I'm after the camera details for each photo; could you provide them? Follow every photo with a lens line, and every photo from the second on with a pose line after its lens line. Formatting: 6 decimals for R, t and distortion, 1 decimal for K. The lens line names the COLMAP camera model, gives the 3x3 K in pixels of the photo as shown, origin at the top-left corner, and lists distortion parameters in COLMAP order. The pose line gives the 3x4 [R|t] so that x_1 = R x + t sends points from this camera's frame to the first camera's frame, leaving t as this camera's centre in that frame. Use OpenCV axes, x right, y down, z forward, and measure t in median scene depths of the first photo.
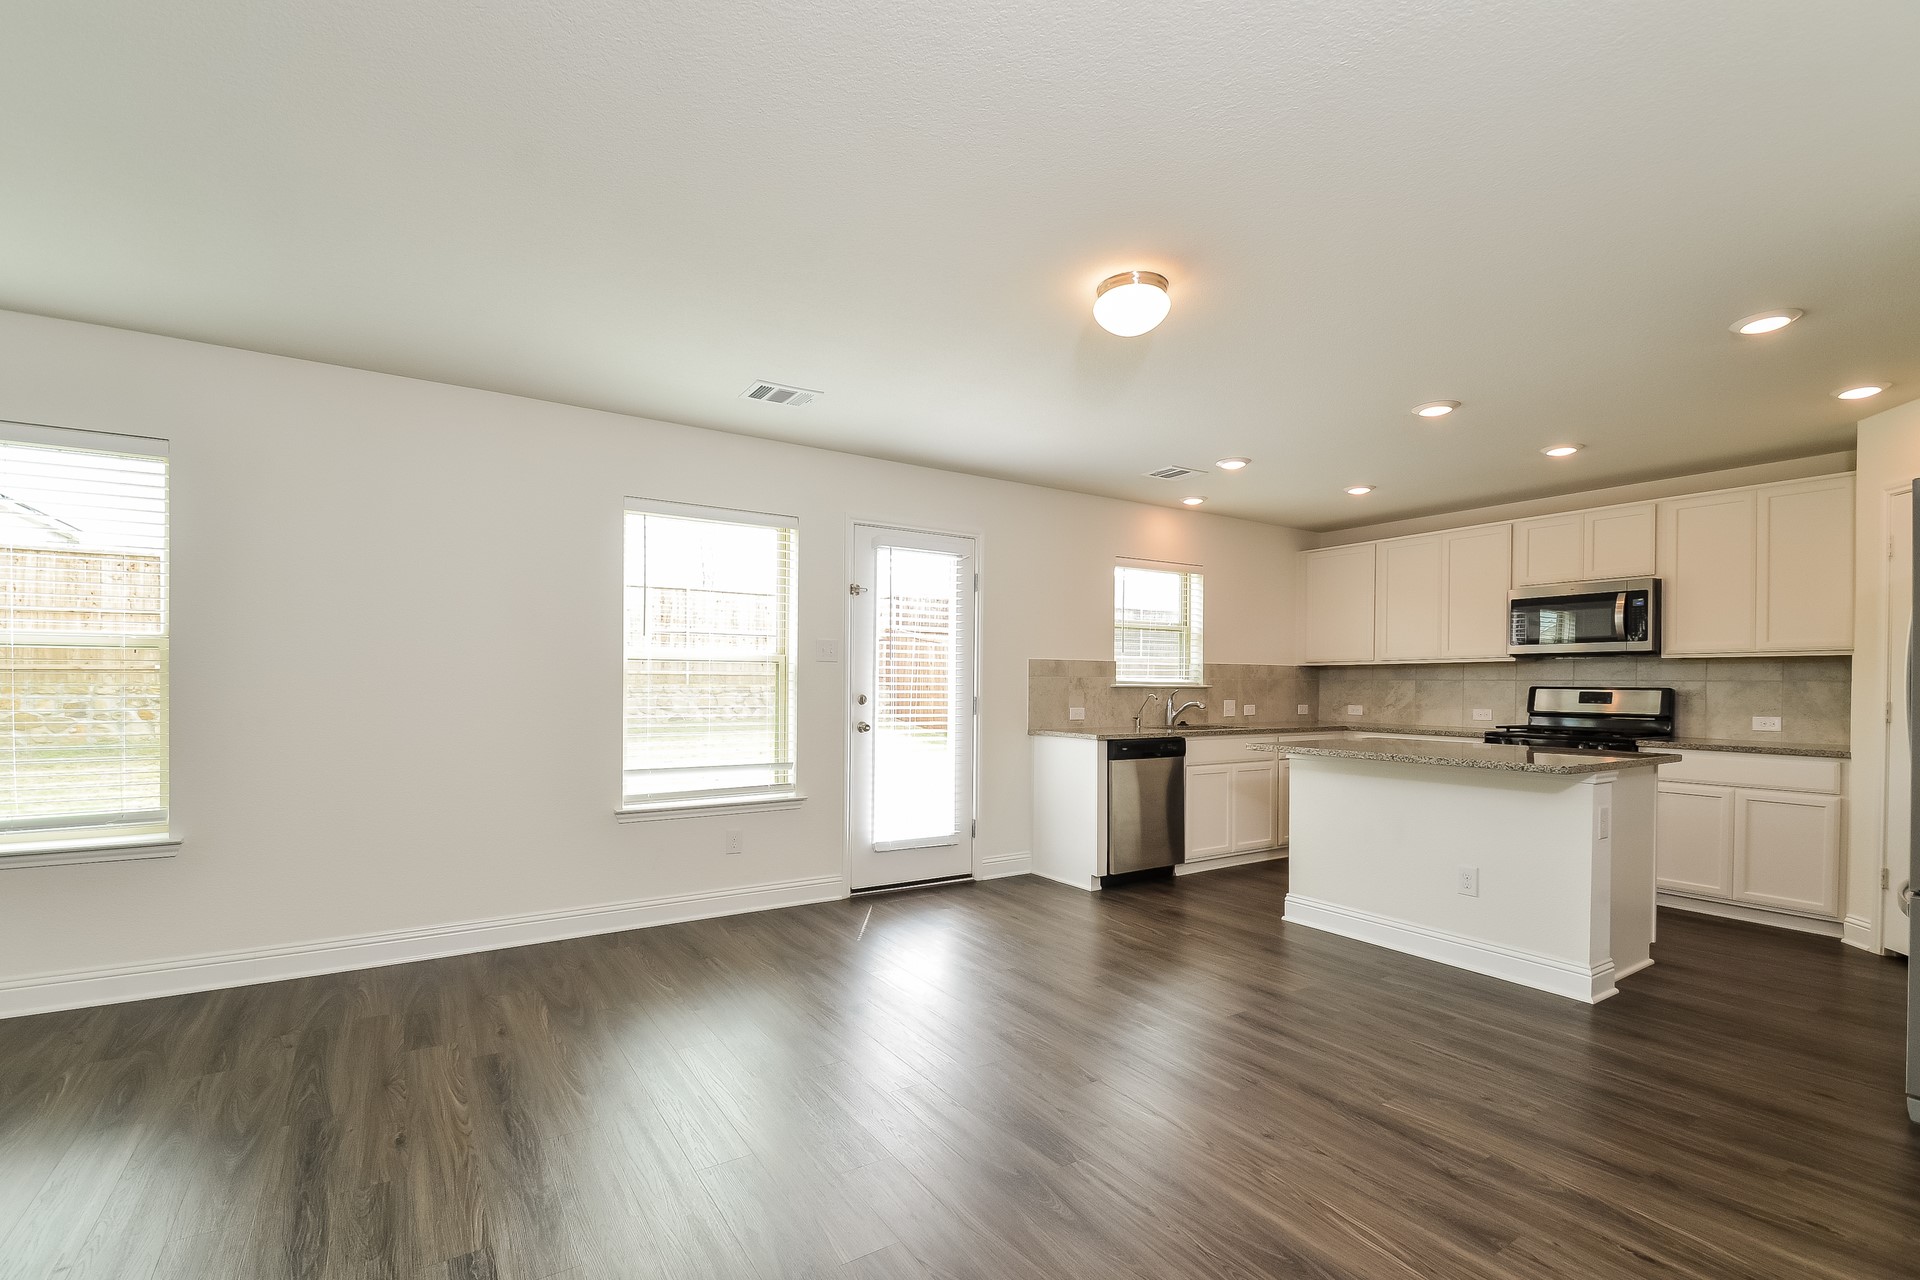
lens RADIAL K [[840.2, 0, 954.3], [0, 840.2, 694.5], [0, 0, 1]] dist [0.001940, 0.000078]
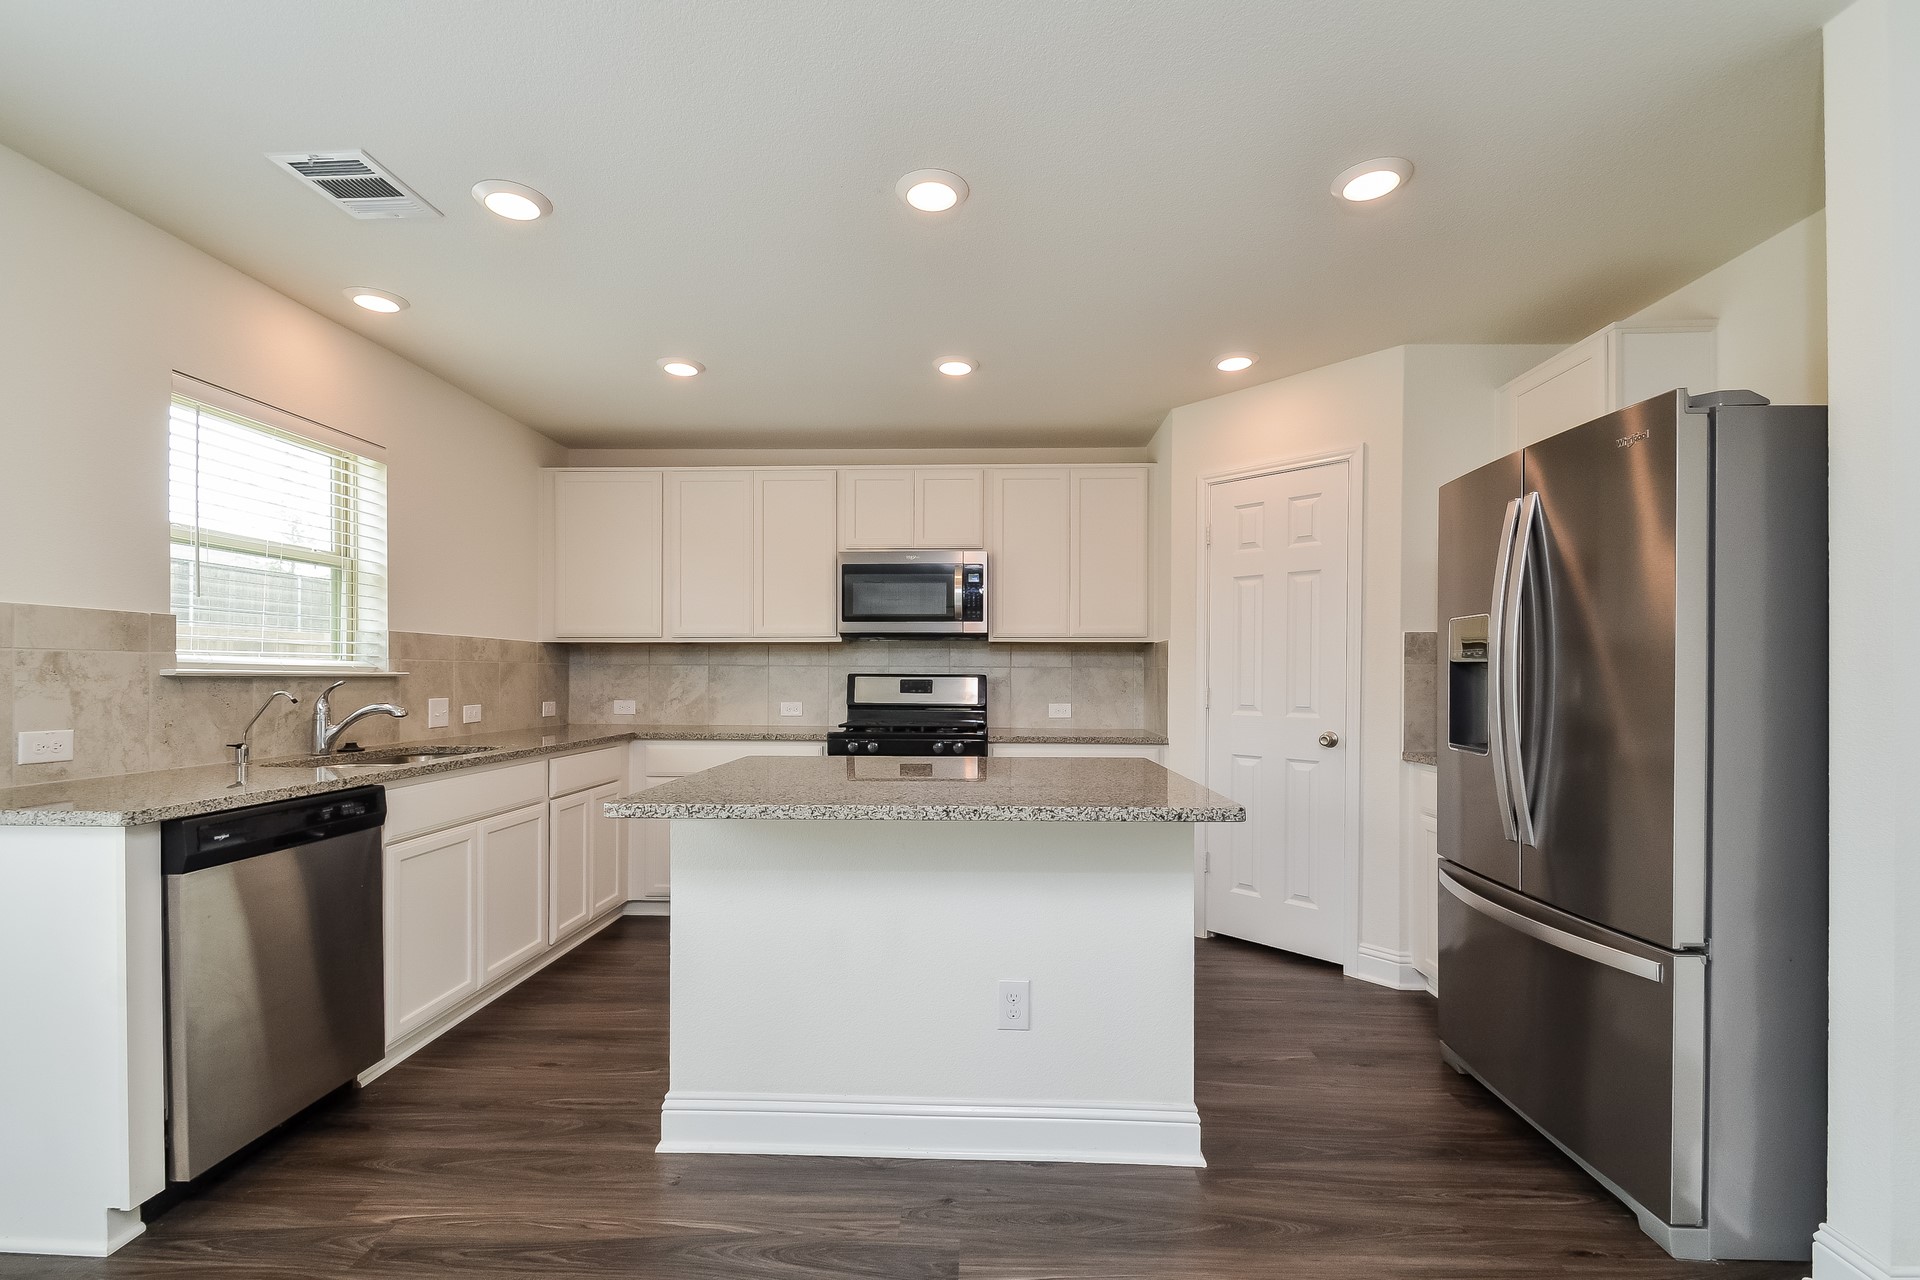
lens RADIAL K [[845.0, 0, 963.0], [0, 845.0, 680.6], [0, 0, 1]] dist [0.023066, -0.017110]
pose [[0.575606, -0.007362, 0.817694, 0.070220], [0.009770, 0.999950, 0.002125, -0.003336], [-0.817668, 0.006765, 0.575650, 0.431839]]
